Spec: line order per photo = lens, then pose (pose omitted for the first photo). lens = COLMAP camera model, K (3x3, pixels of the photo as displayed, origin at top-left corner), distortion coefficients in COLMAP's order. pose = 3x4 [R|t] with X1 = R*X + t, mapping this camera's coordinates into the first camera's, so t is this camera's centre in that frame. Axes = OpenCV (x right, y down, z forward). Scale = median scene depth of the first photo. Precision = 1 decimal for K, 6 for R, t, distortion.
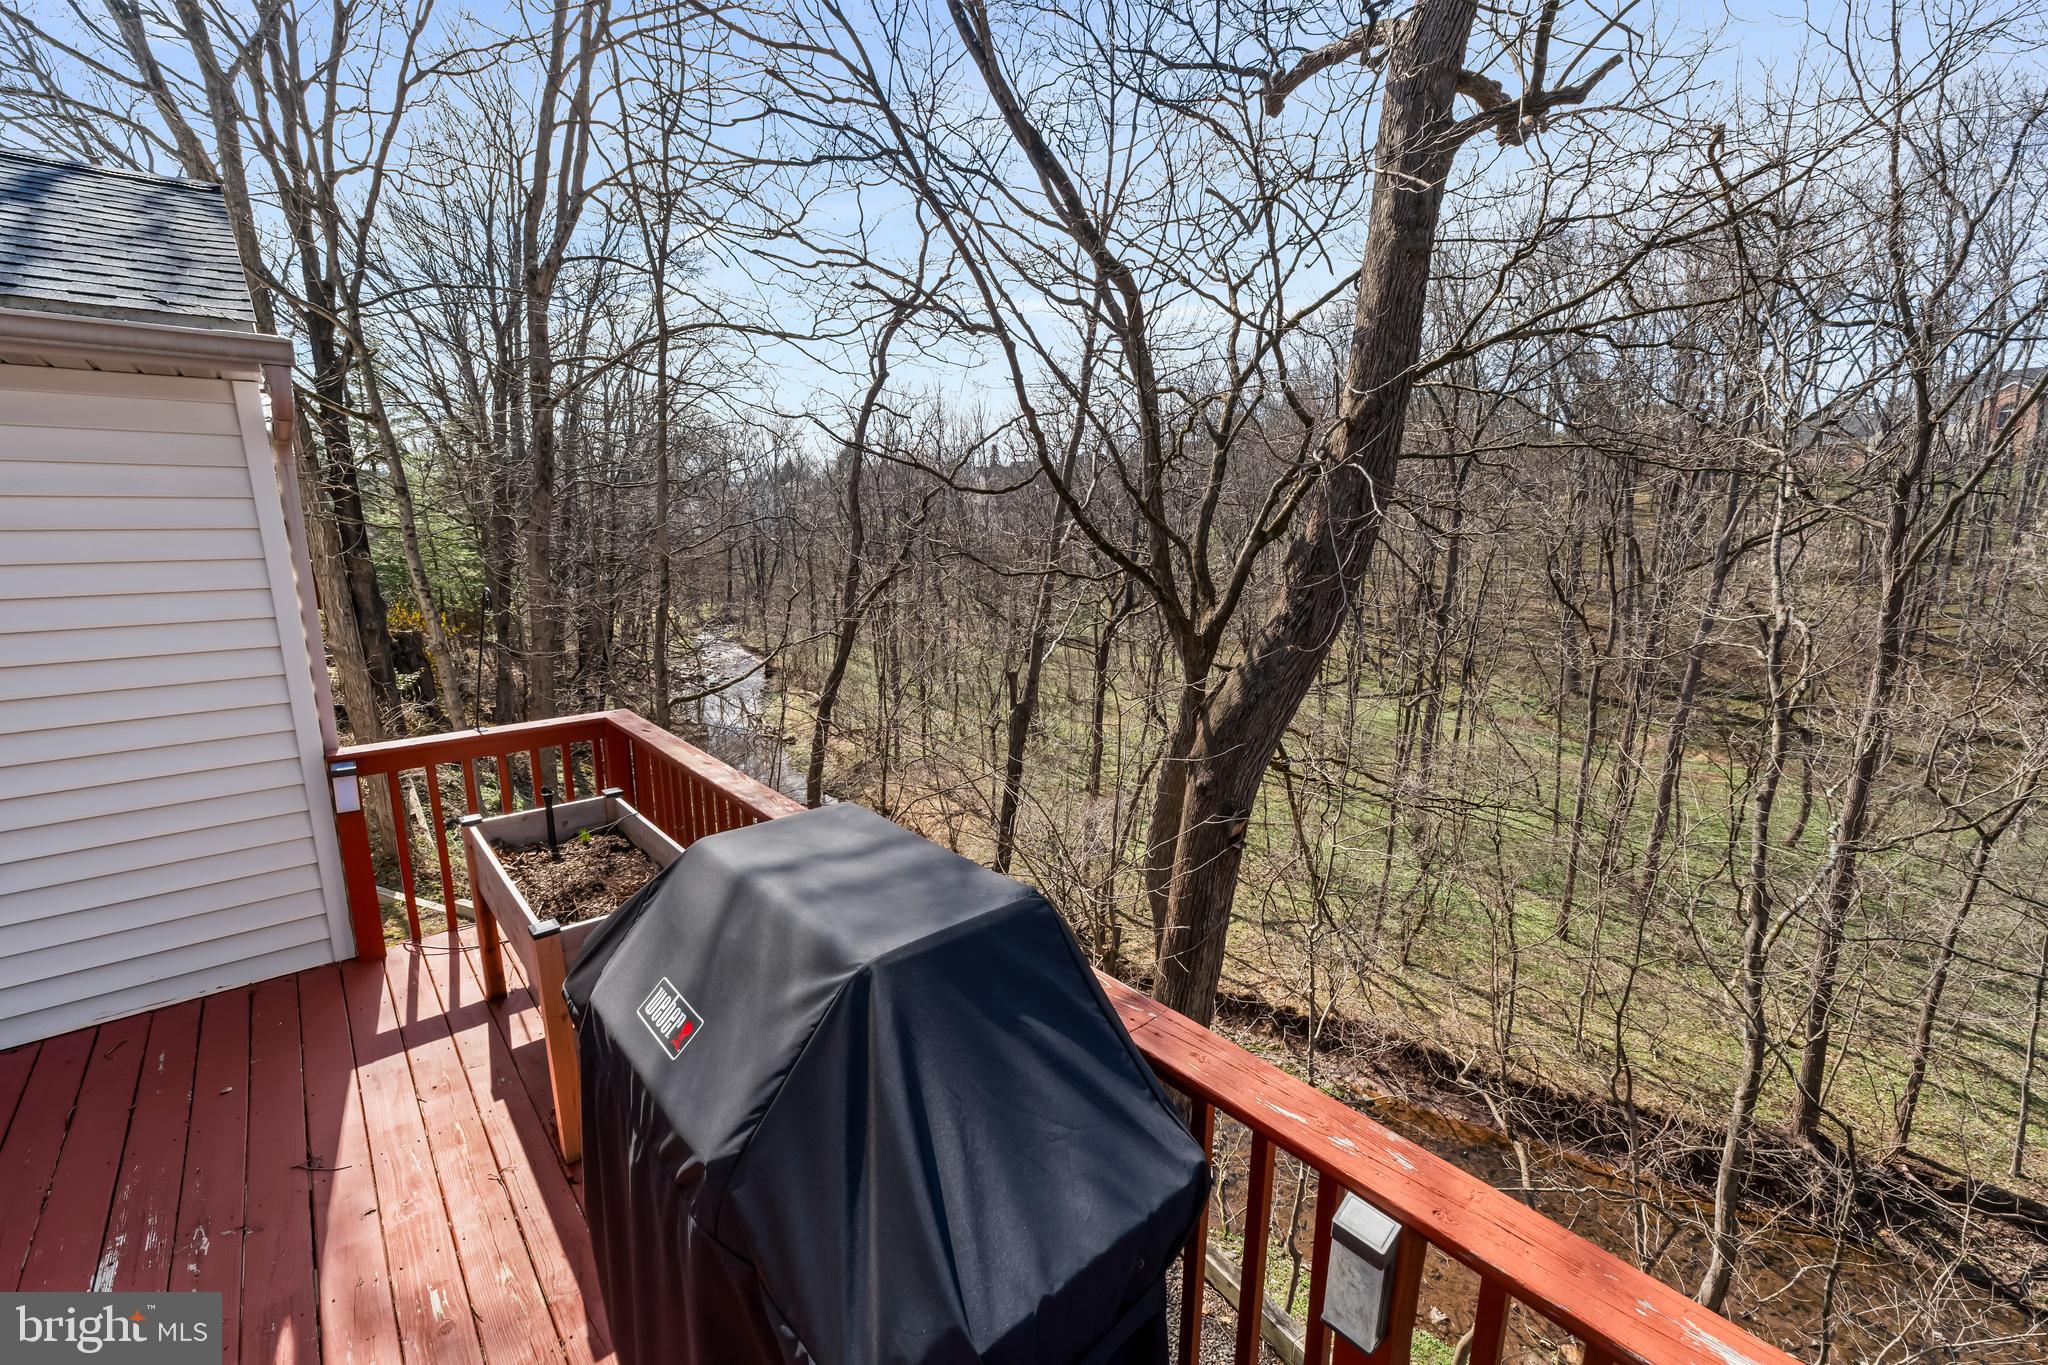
lens RADIAL K [[857.9, 0, 1024.3], [0, 857.9, 690.4], [0, 0, 1]] dist [0.004114, 0.001073]
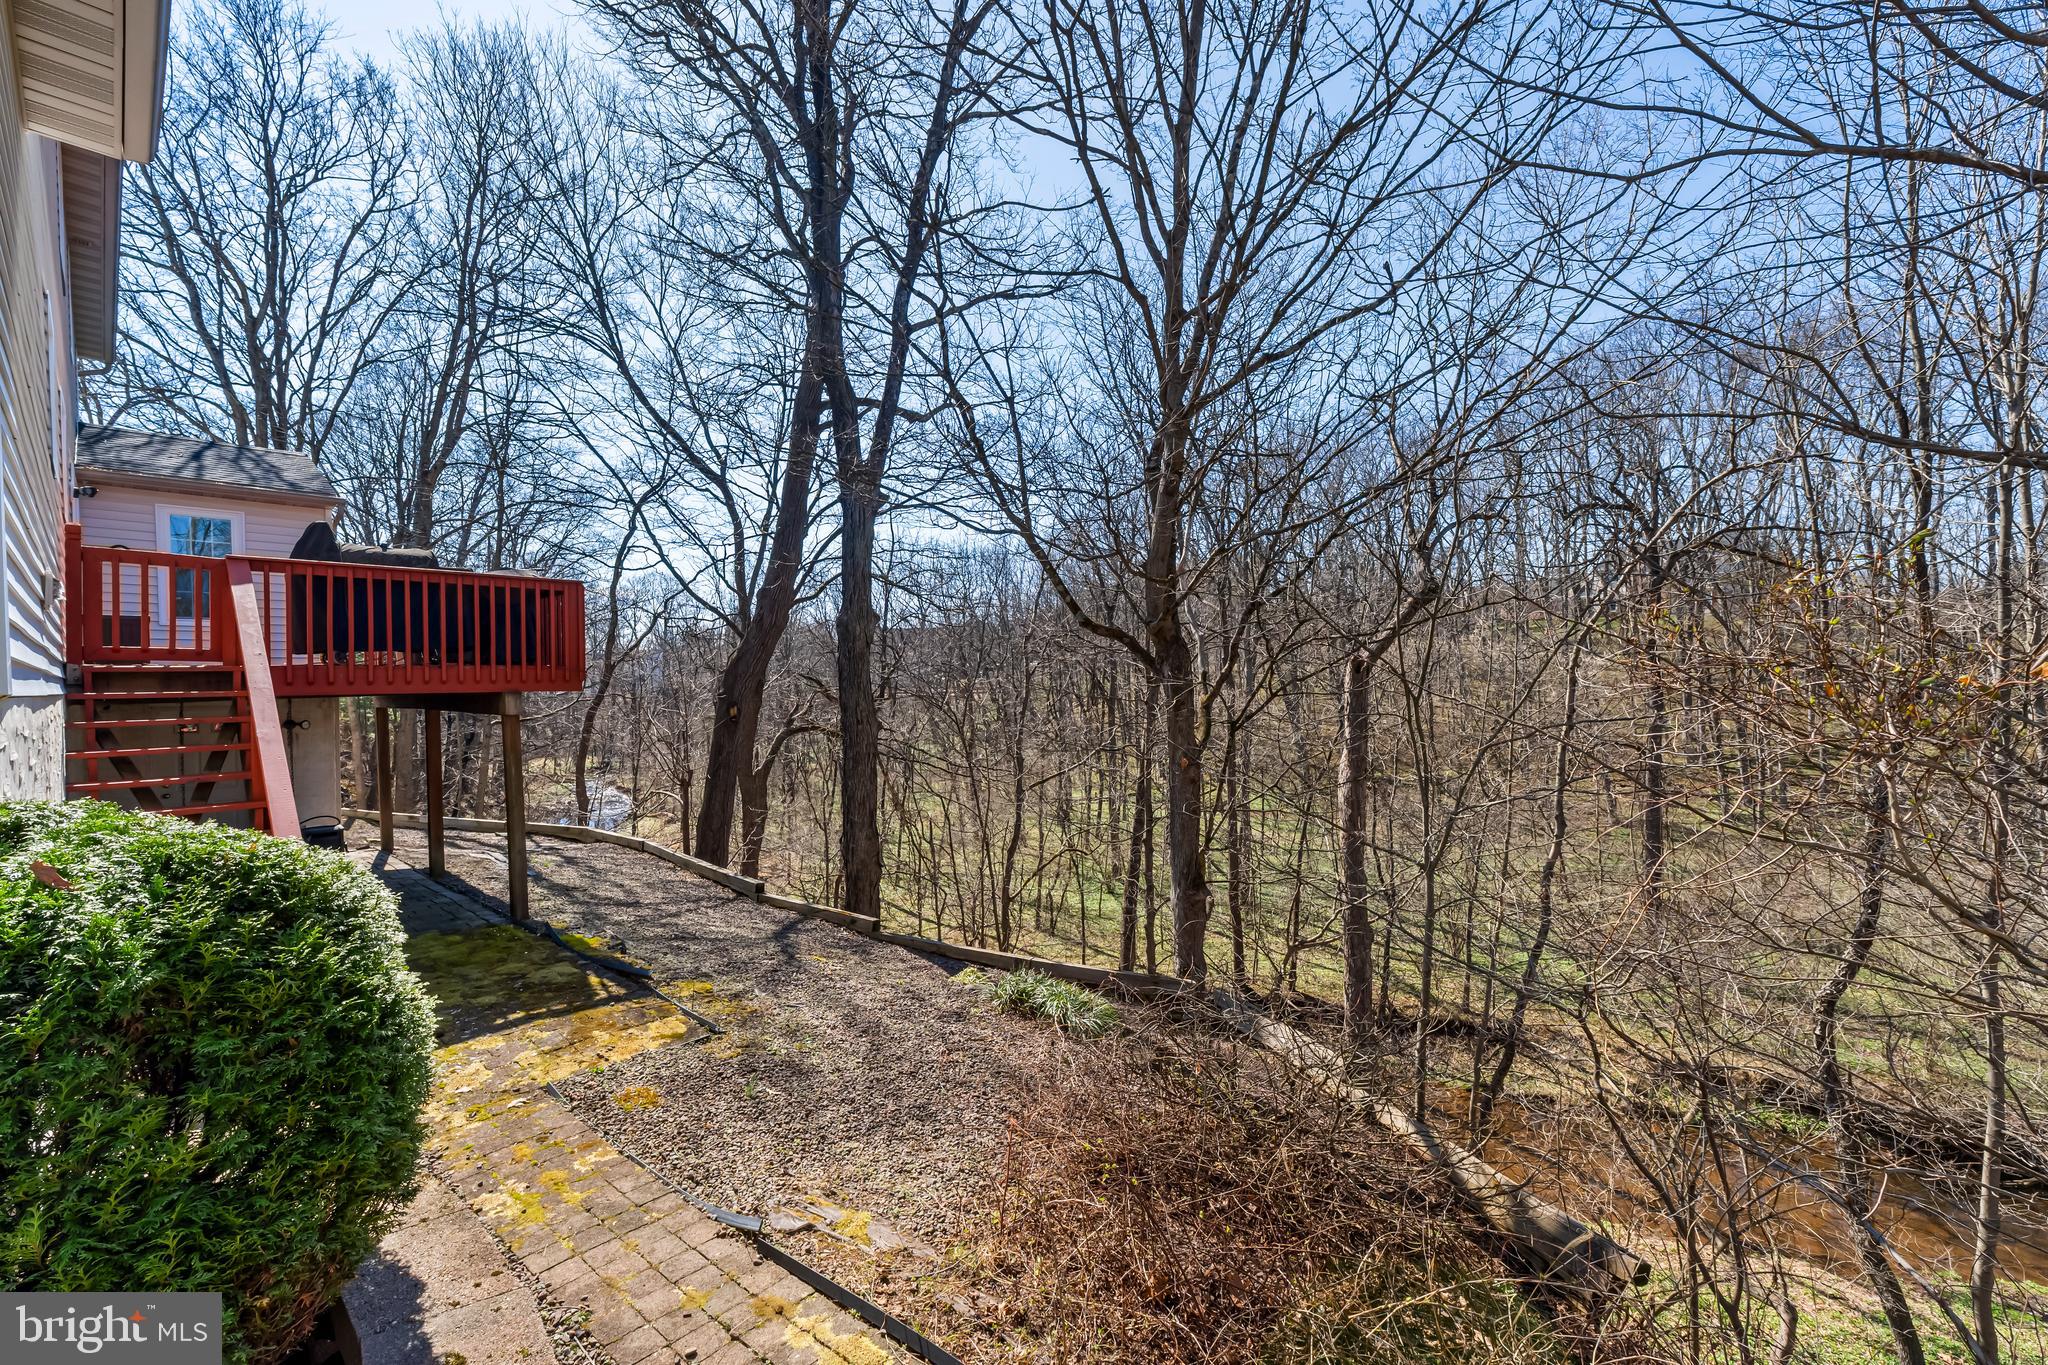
lens RADIAL K [[857.9, 0, 1024.3], [0, 857.9, 690.4], [0, 0, 1]] dist [0.004114, 0.001073]
pose [[0.994647, -0.018690, 0.101626, 0.411641], [0.037788, 0.981174, -0.189391, 0.297066], [-0.096173, 0.192217, 0.976629, -0.669845]]
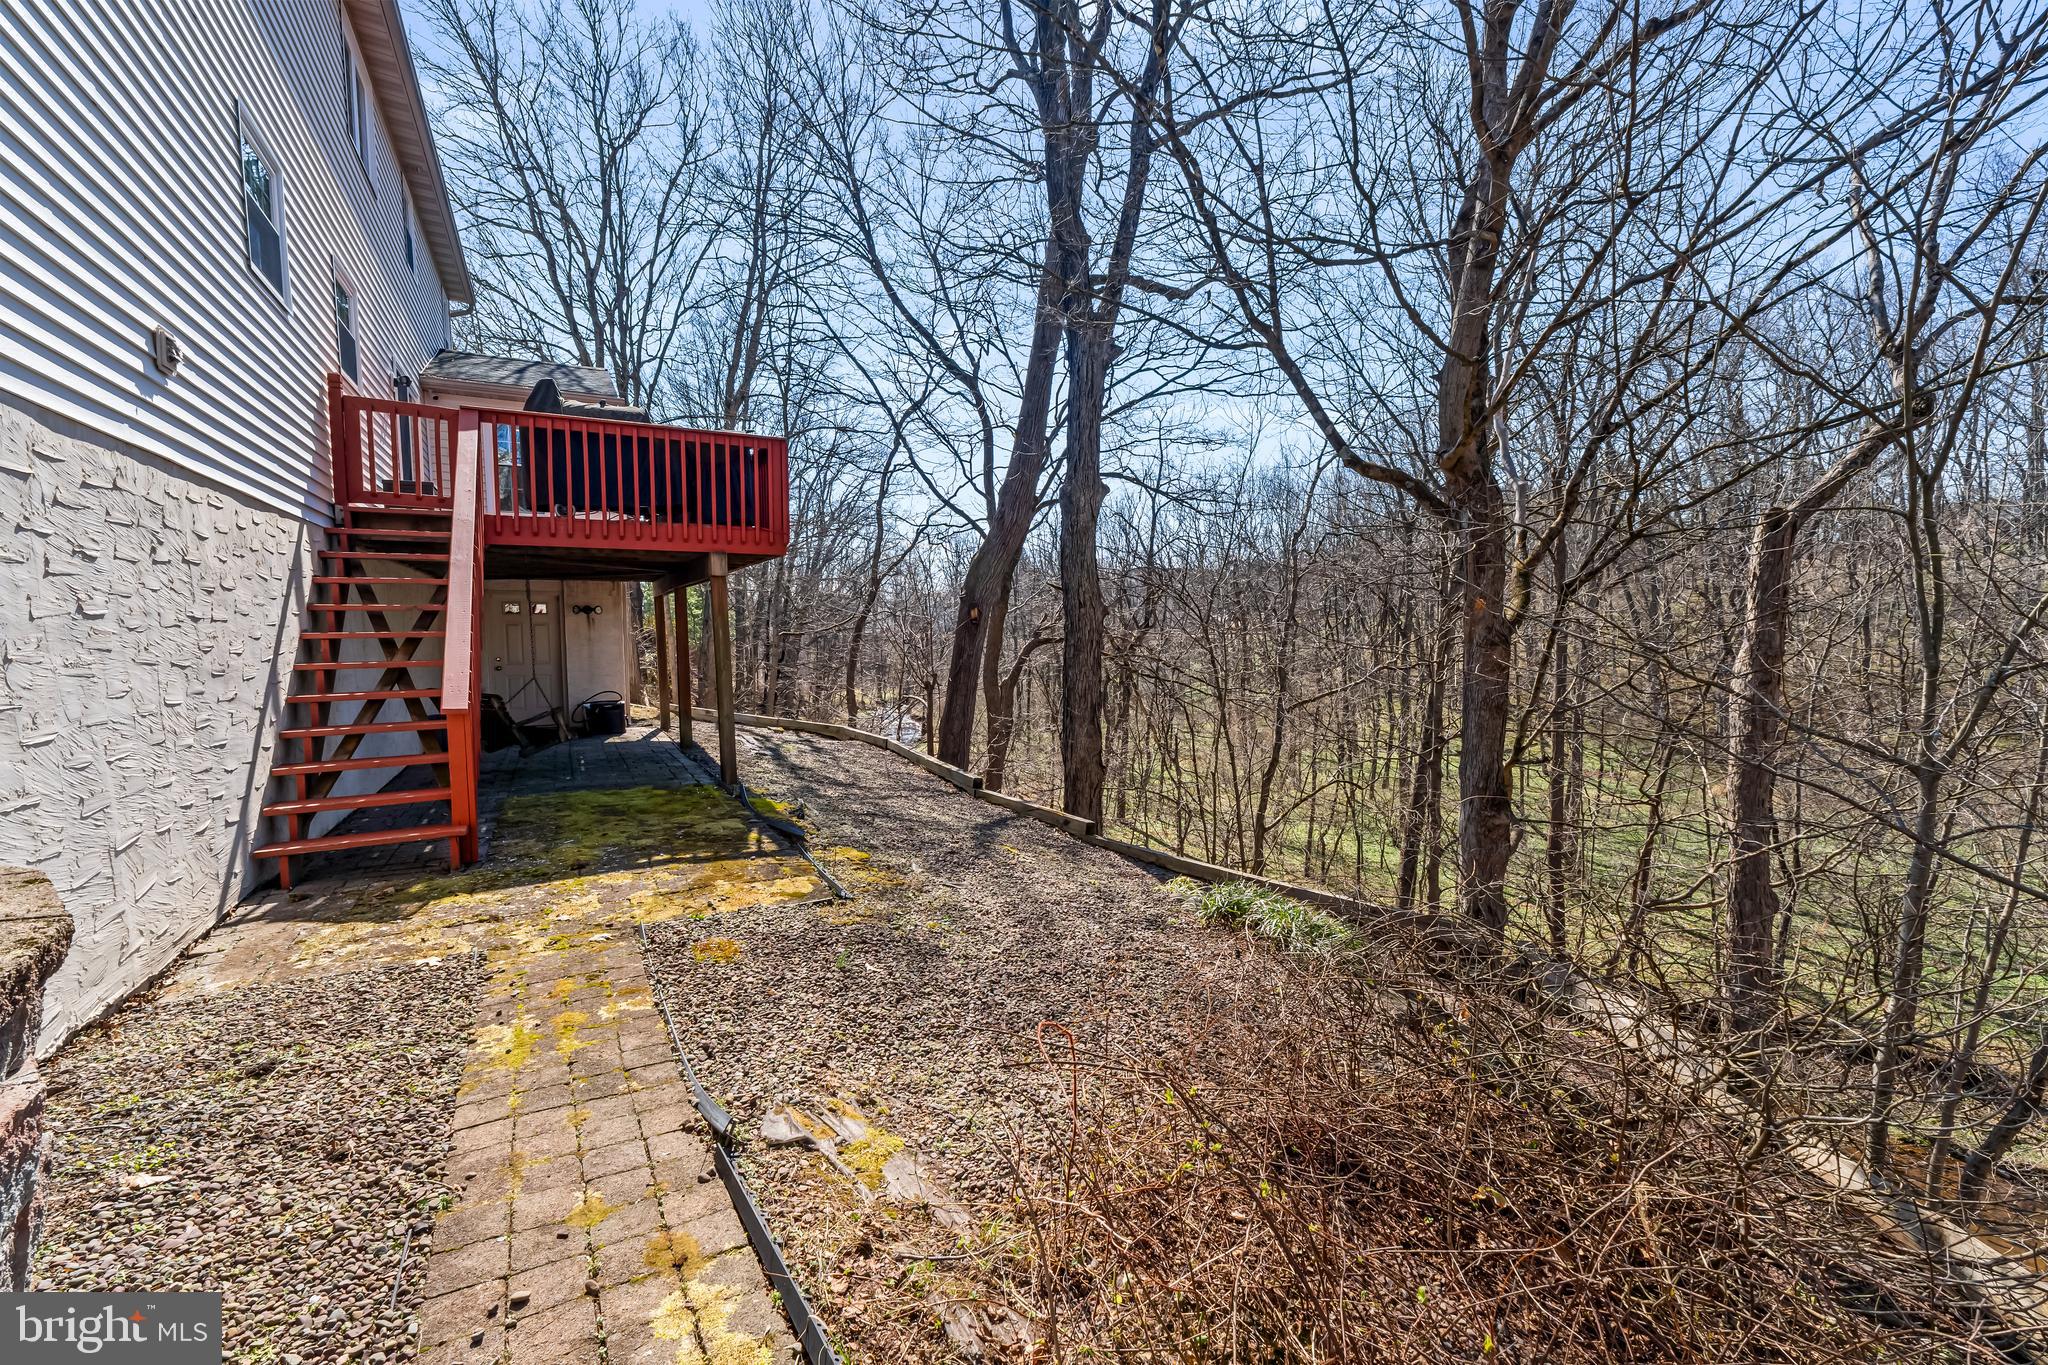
lens RADIAL K [[857.9, 0, 1024.3], [0, 857.9, 690.4], [0, 0, 1]] dist [0.004114, 0.001073]
pose [[0.975567, 0.007371, -0.219579, 0.449615], [-0.036296, 0.991111, -0.127989, 0.331841], [0.216684, 0.132832, 0.967163, -0.557704]]
